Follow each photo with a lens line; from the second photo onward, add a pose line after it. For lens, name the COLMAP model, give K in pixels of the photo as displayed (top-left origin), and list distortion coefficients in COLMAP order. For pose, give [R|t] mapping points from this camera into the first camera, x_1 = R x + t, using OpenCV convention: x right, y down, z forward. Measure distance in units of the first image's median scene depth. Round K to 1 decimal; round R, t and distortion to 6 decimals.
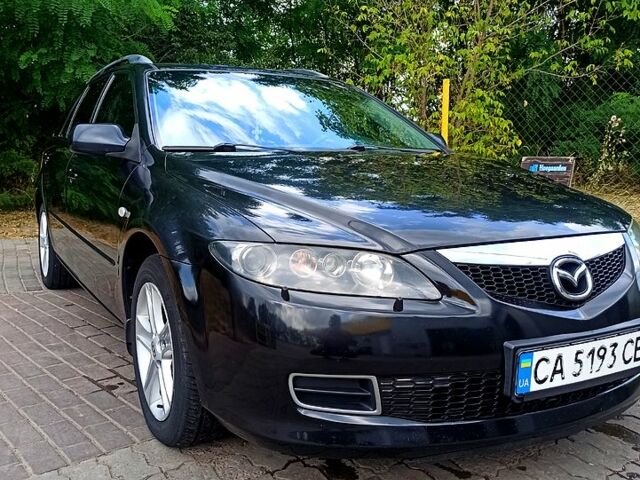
lens RADIAL K [[627.3, 0, 320.0], [0, 627.3, 240.0], [0, 0, 1]] dist [0.076287, -0.109149]
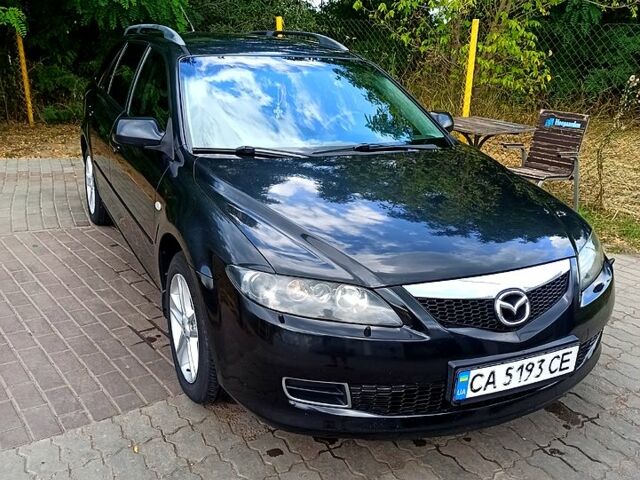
lens RADIAL K [[627.3, 0, 320.0], [0, 627.3, 240.0], [0, 0, 1]] dist [0.076287, -0.109149]
pose [[0.997567, 0.047801, -0.050737, 0.066055], [-0.038231, 0.983794, 0.175177, -0.242795], [0.058288, -0.172811, 0.983229, -0.198489]]
